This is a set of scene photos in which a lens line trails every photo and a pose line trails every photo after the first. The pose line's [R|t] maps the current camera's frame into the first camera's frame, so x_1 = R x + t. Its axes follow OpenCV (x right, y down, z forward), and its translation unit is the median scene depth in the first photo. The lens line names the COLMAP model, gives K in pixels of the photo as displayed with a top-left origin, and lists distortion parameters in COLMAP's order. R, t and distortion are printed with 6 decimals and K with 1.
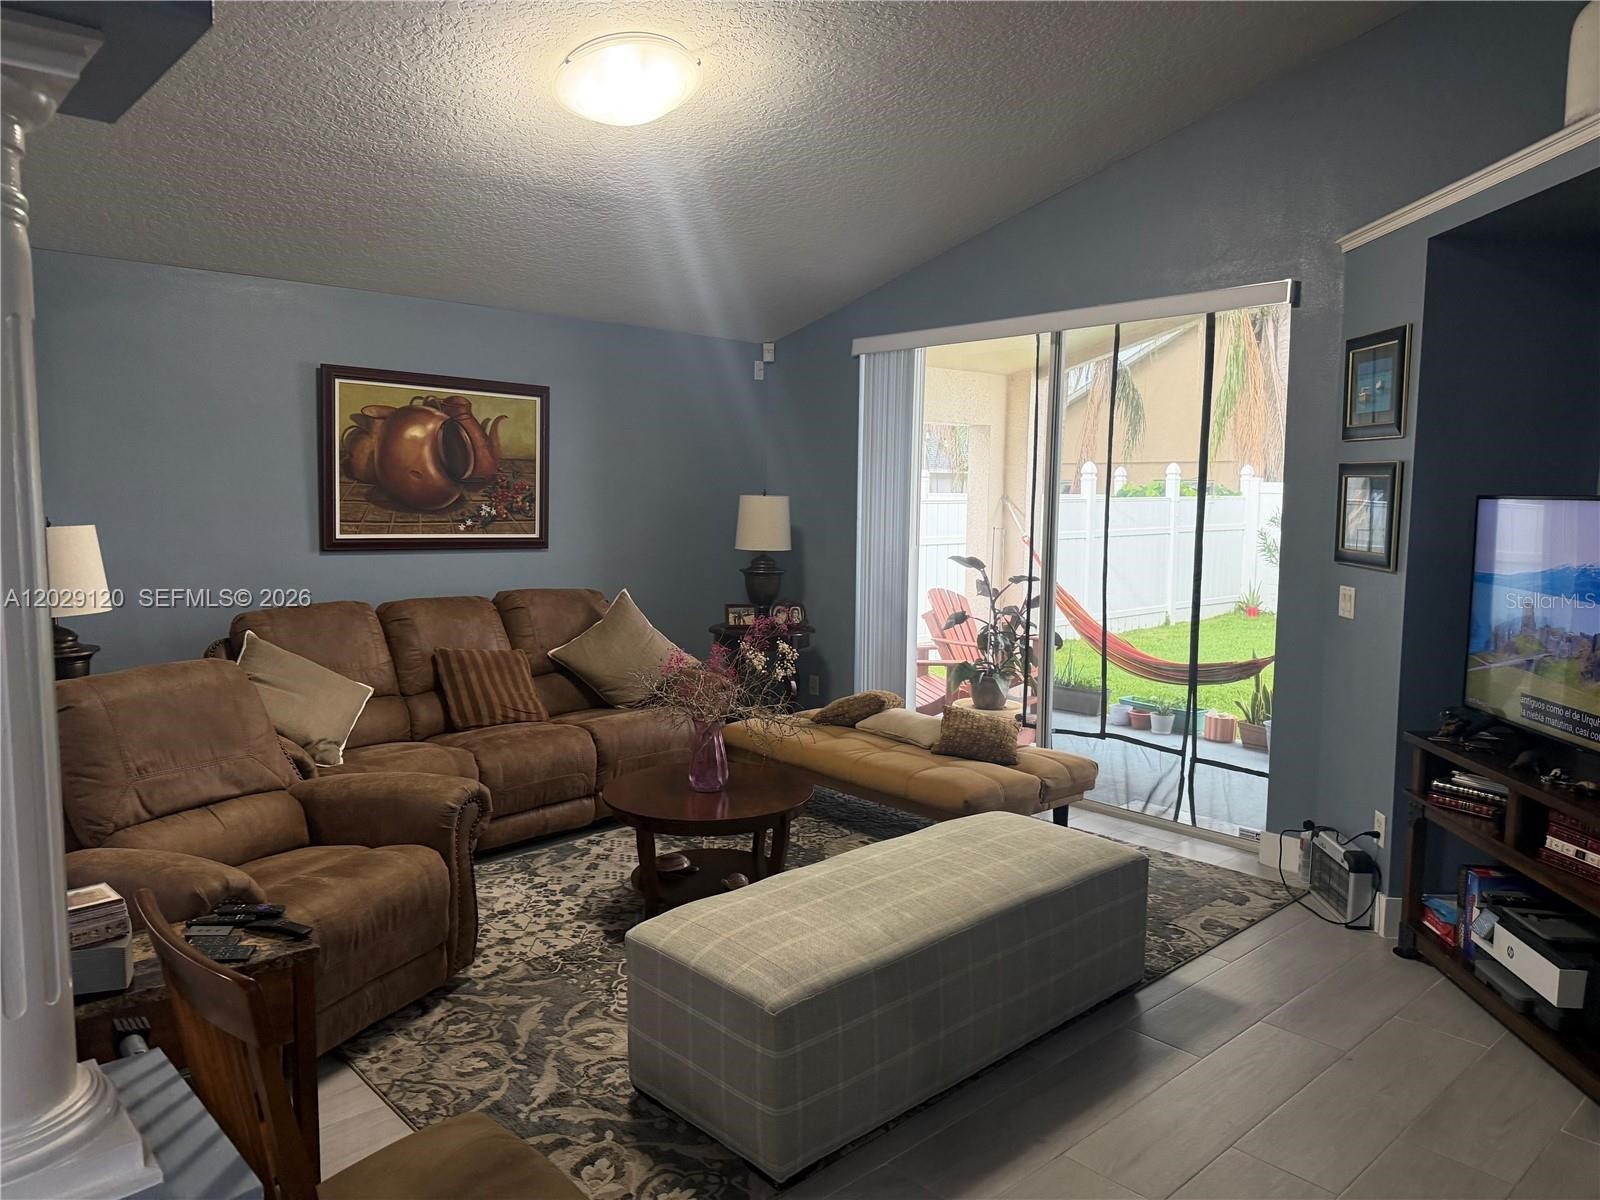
lens RADIAL K [[1112.5, 0, 800.0], [0, 1112.5, 600.0], [0, 0, 1]] dist [0.098743, -0.168658]
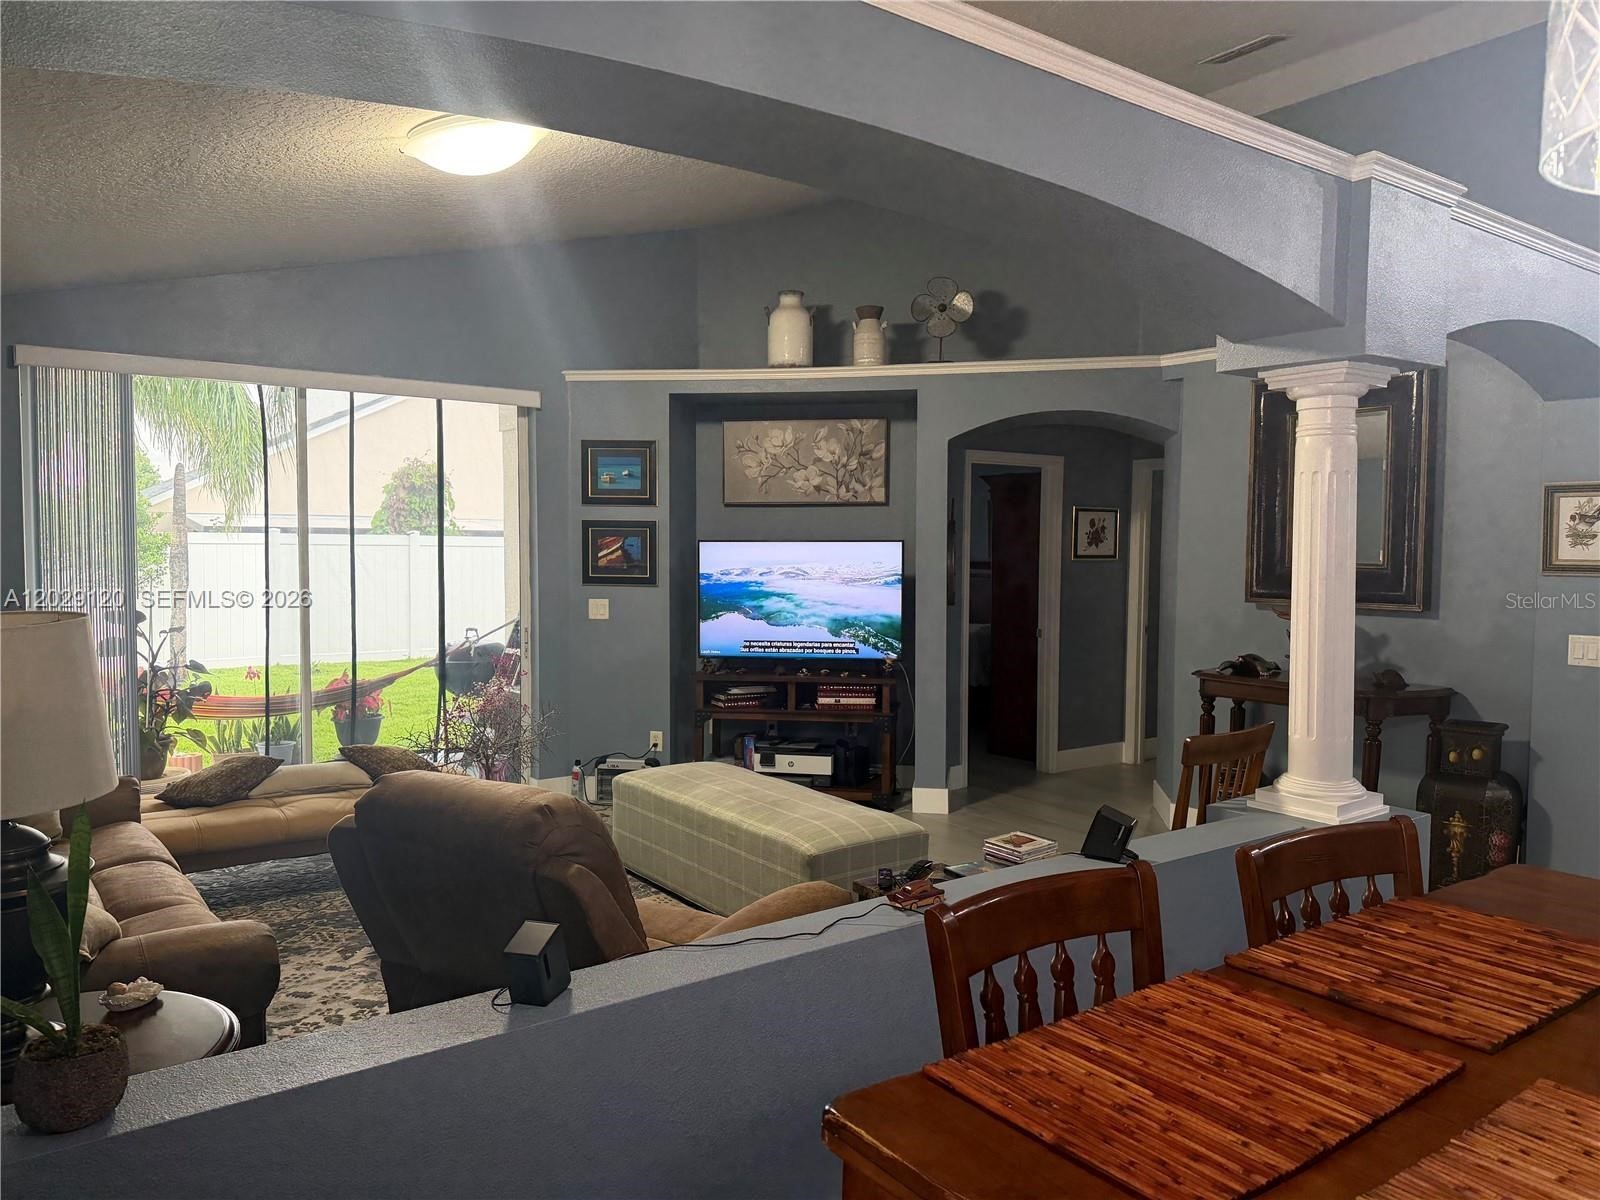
lens RADIAL K [[1112.5, 0, 800.0], [0, 1112.5, 600.0], [0, 0, 1]] dist [0.098743, -0.168658]
pose [[0.108701, -0.059354, 0.992301, -0.793859], [0.098705, 0.993927, 0.048639, -0.045490], [-0.989162, 0.092658, 0.113899, 0.430341]]
